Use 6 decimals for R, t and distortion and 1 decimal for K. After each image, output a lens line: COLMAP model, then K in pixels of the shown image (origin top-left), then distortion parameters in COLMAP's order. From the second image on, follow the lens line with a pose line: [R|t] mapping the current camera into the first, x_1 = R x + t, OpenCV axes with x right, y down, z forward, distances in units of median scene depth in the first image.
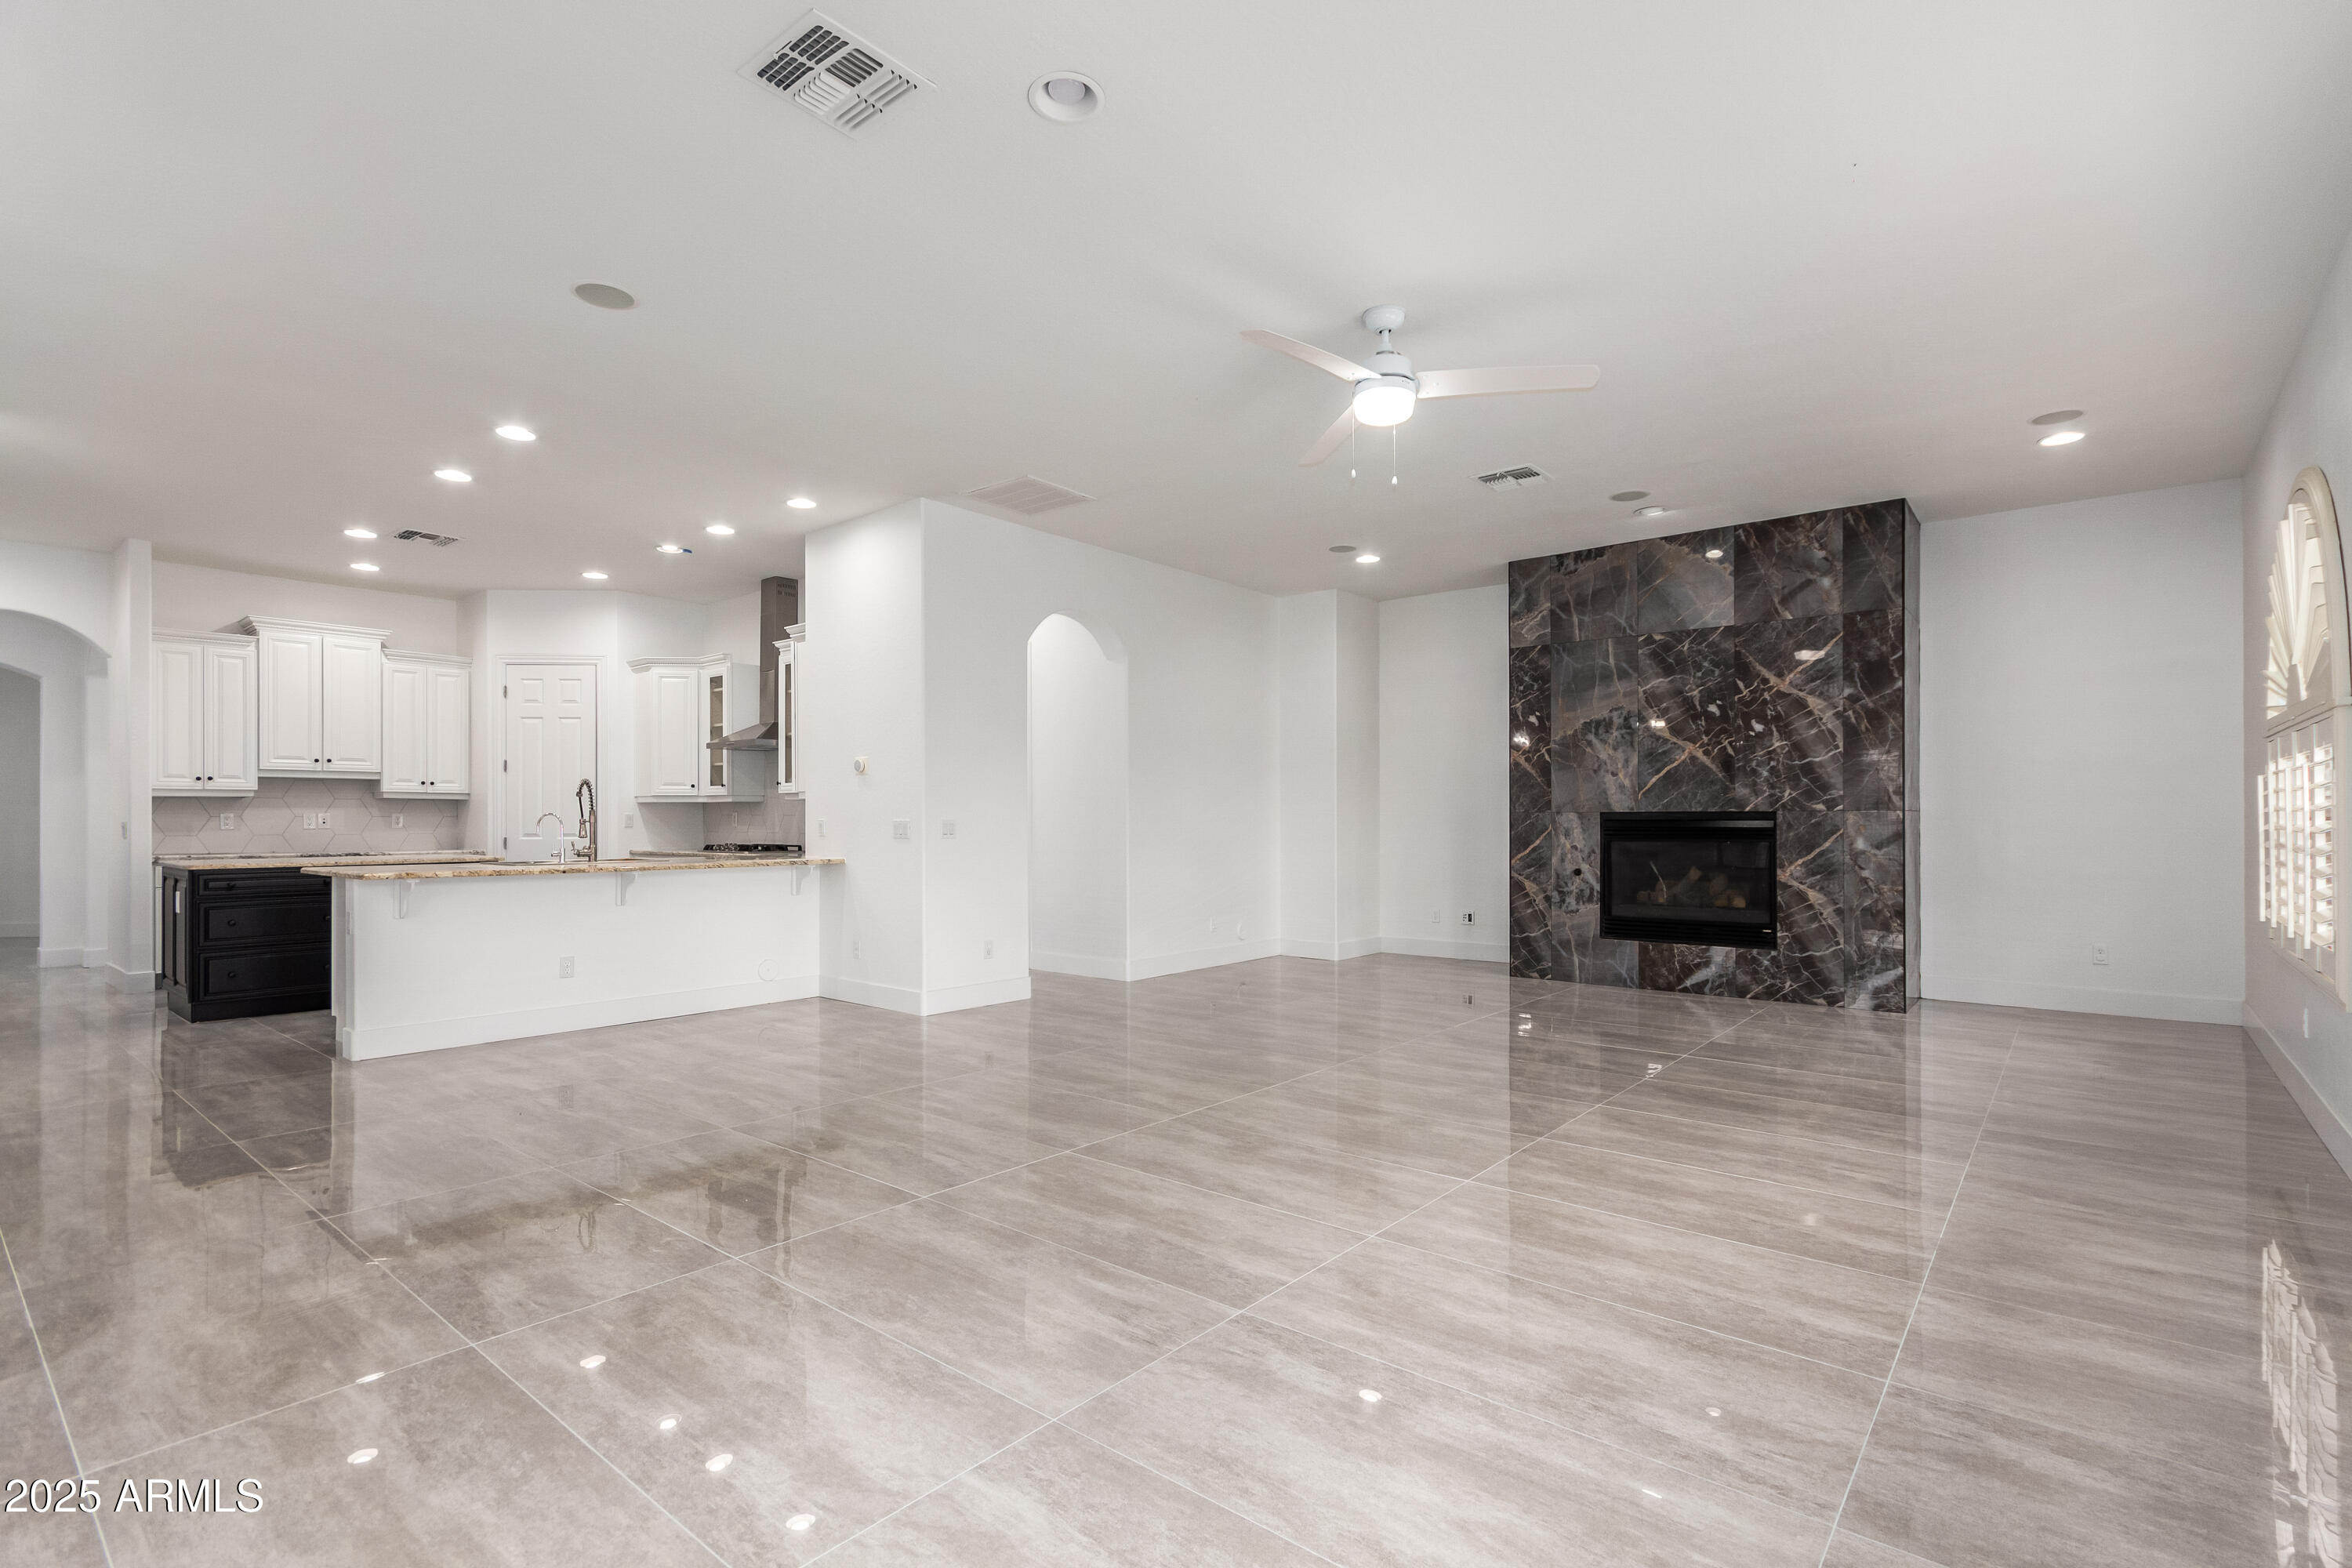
lens RADIAL K [[1099.0, 0, 1191.5], [0, 1099.0, 805.3], [0, 0, 1]] dist [0.002726, 0.000742]
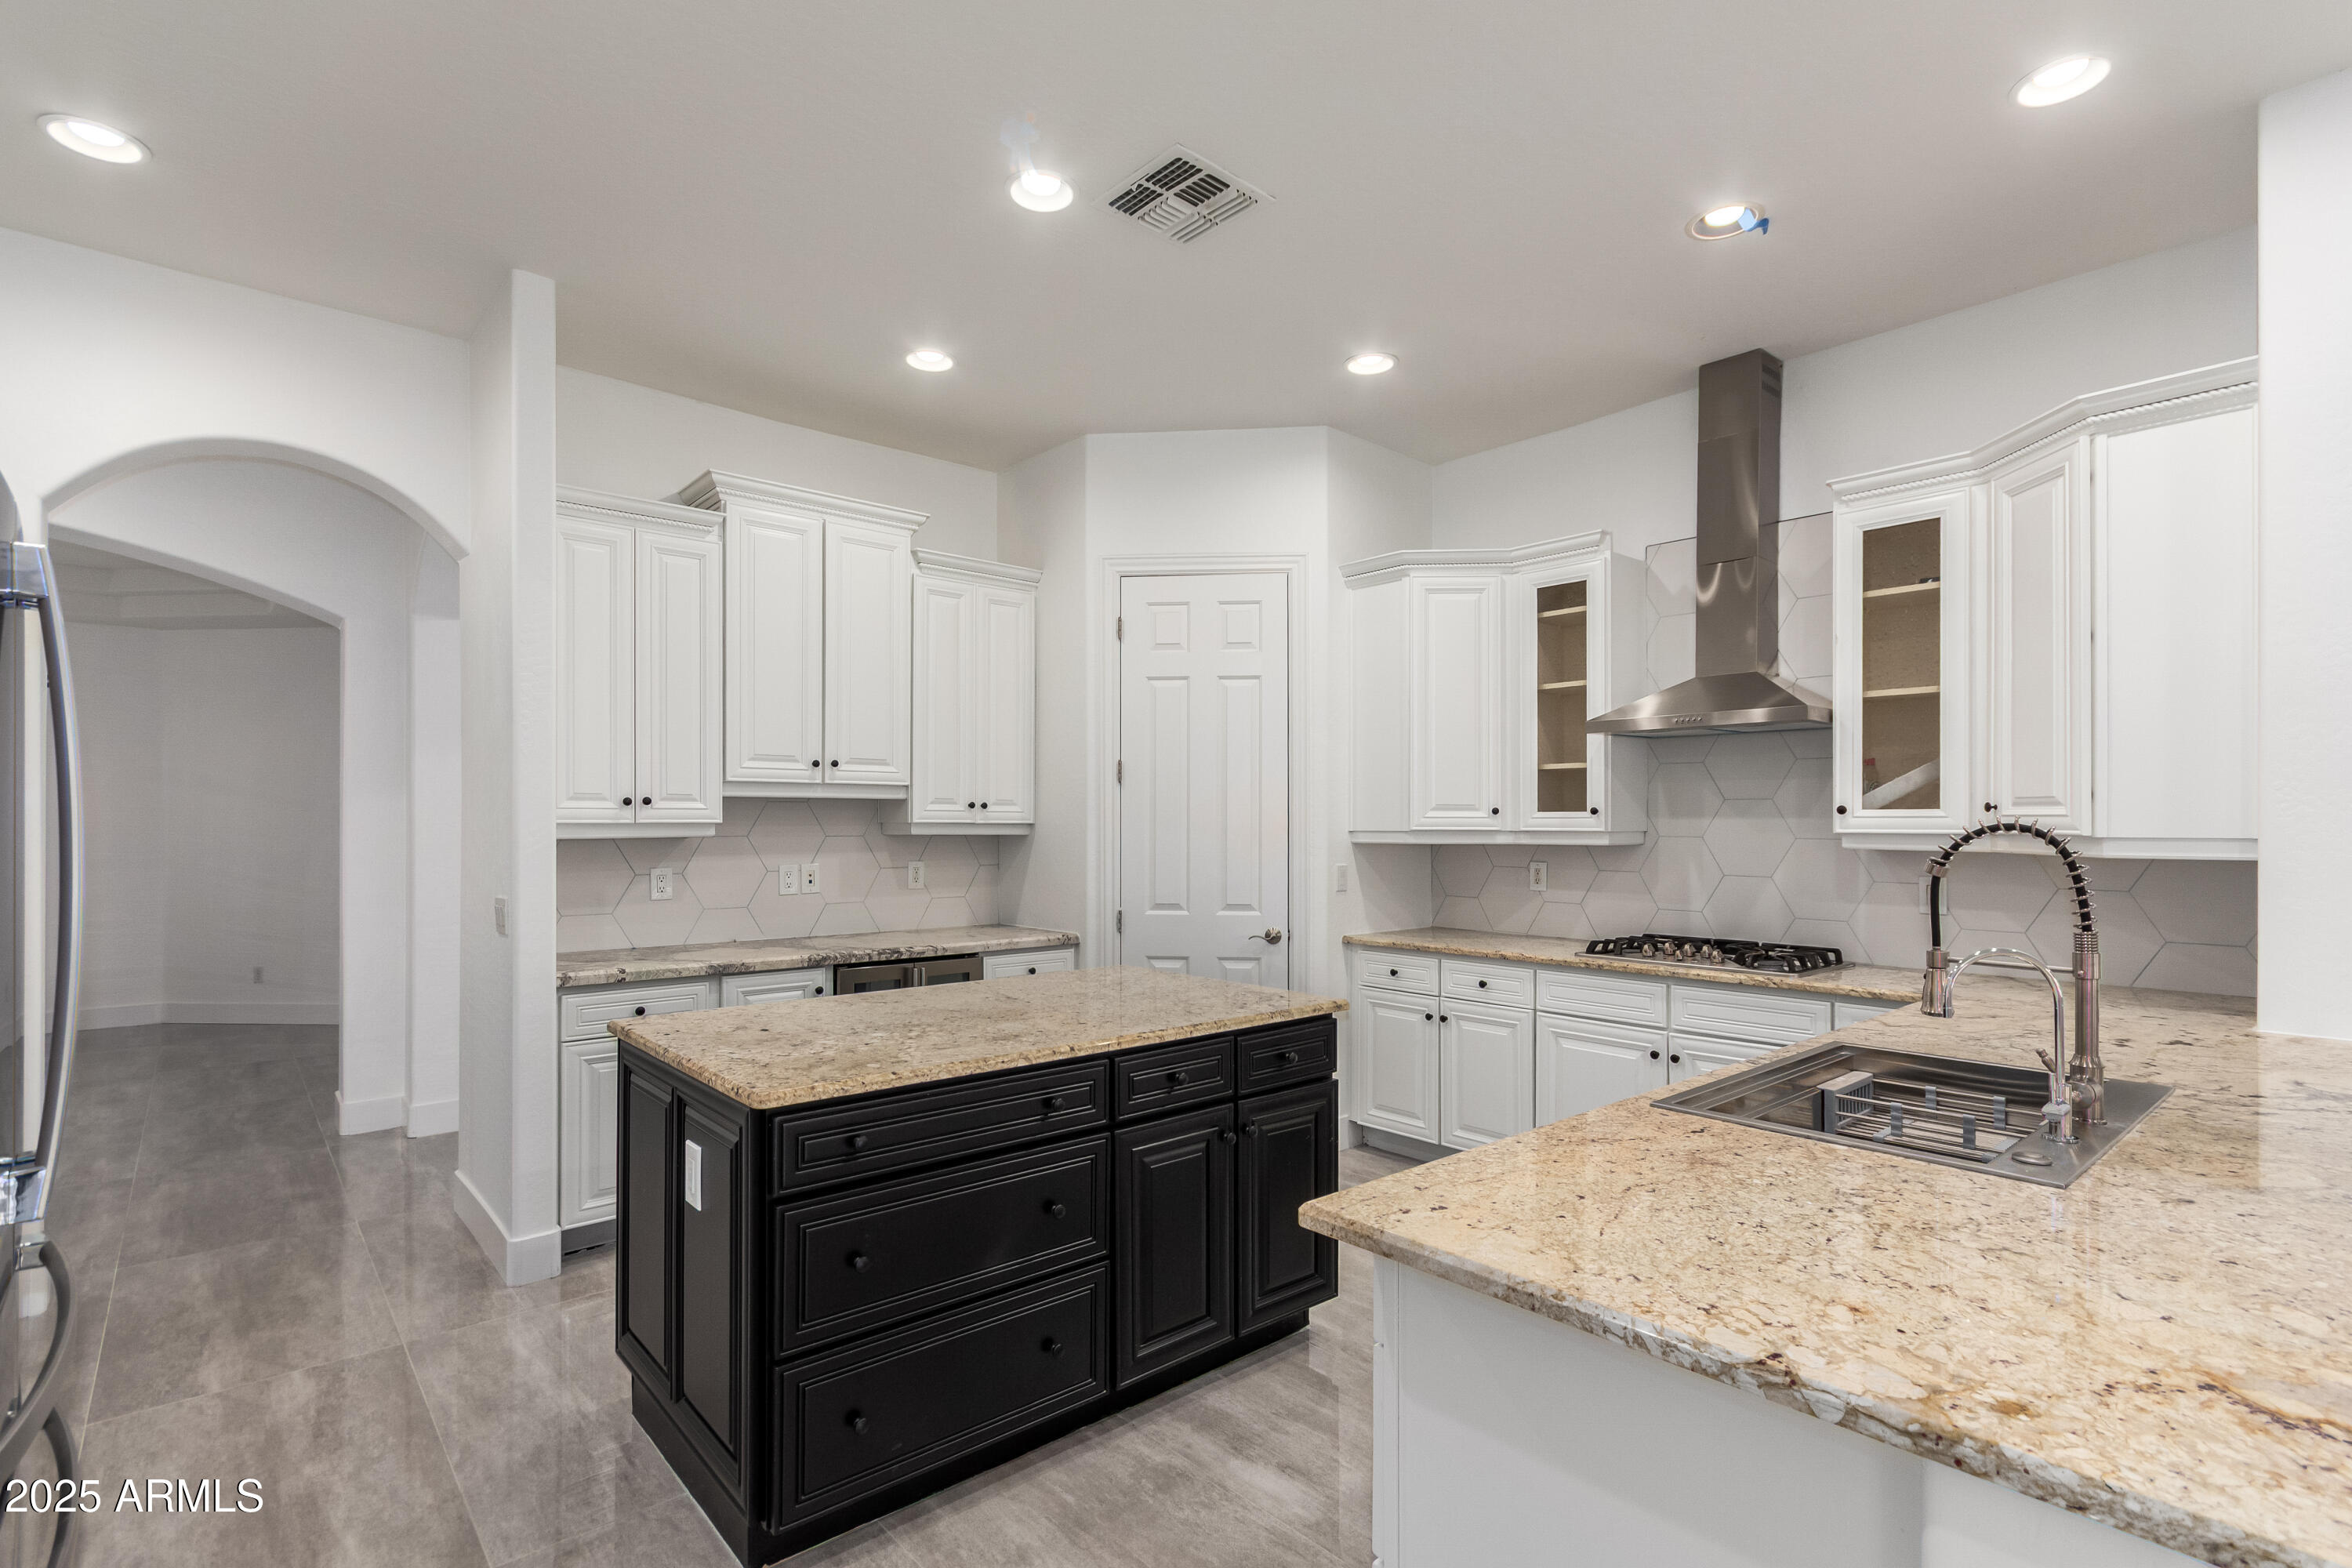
lens RADIAL K [[1099.0, 0, 1169.8], [0, 1099.0, 803.0], [0, 0, 1]] dist [0.002726, 0.000742]
pose [[0.987245, -0.000364, -0.159208, -0.612414], [-0.000727, 0.999977, -0.006793, -0.021162], [0.159207, 0.006822, 0.987222, 0.583794]]
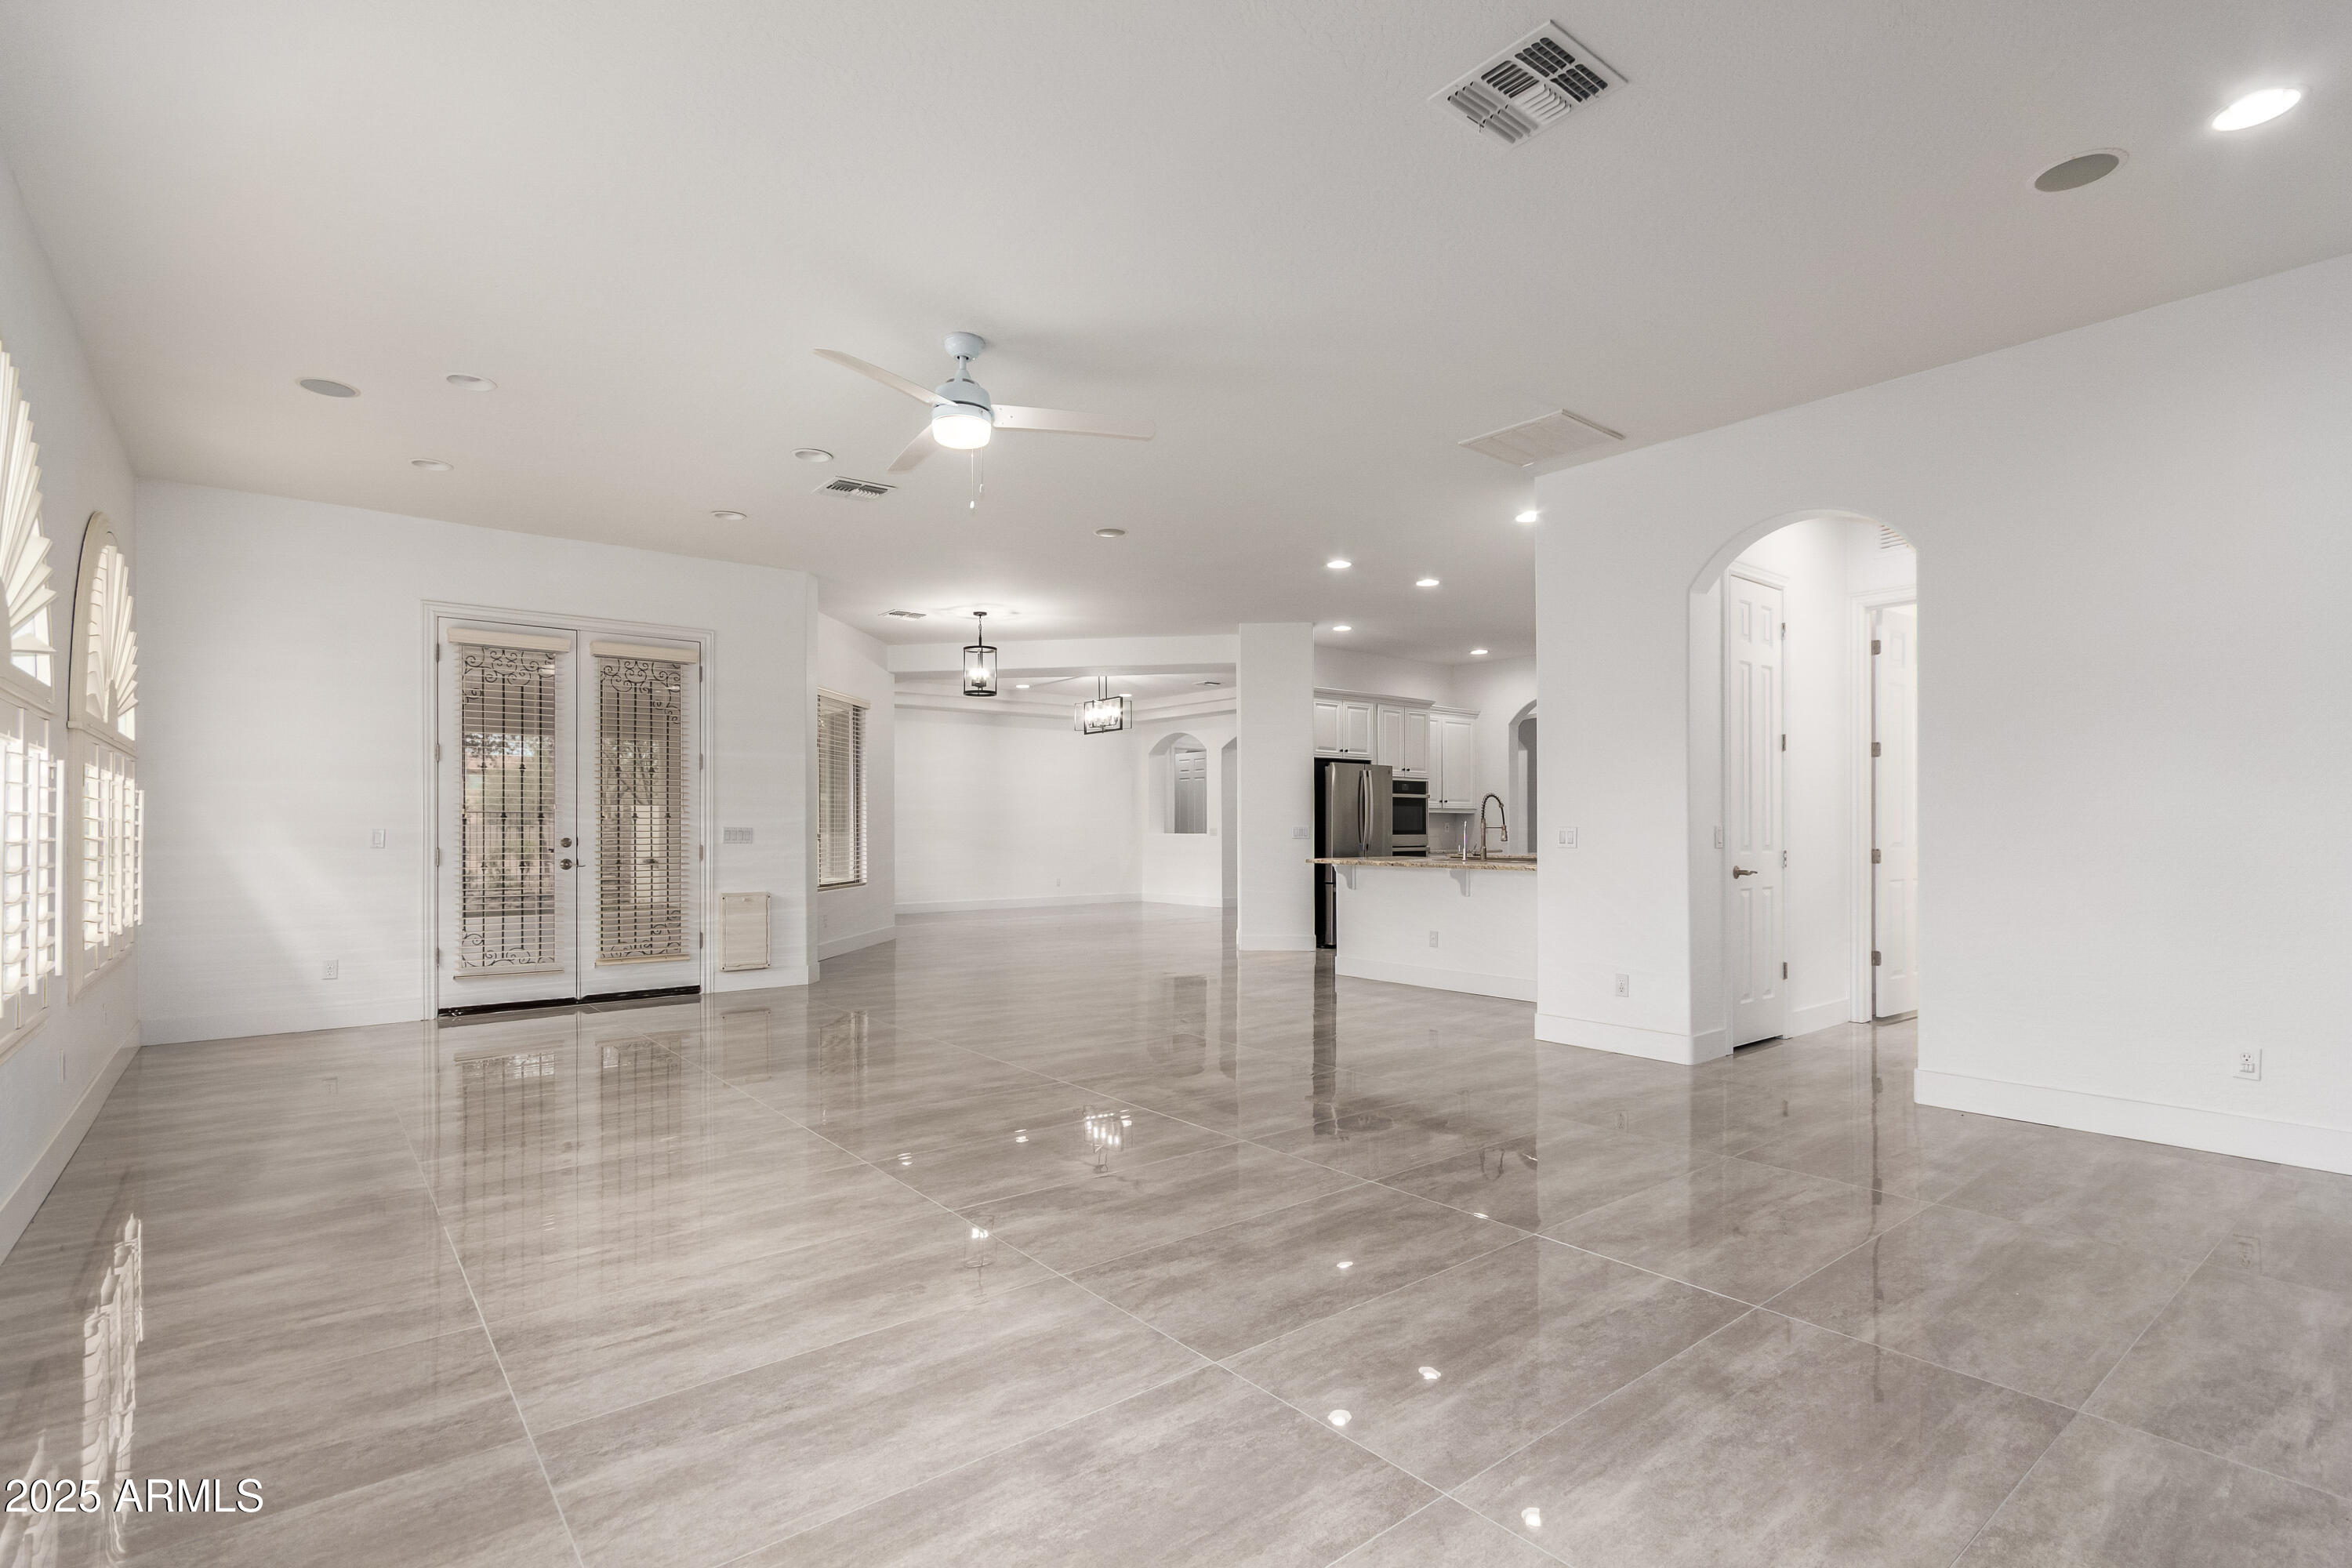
lens RADIAL K [[1099.0, 0, 1150.4], [0, 1099.0, 826.2], [0, 0, 1]] dist [0.002726, 0.000742]
pose [[-0.210228, 0.001680, -0.977651, 0.615646], [0.015333, 0.999881, -0.001579, 0.007690], [0.977532, -0.015322, -0.210229, 0.742091]]
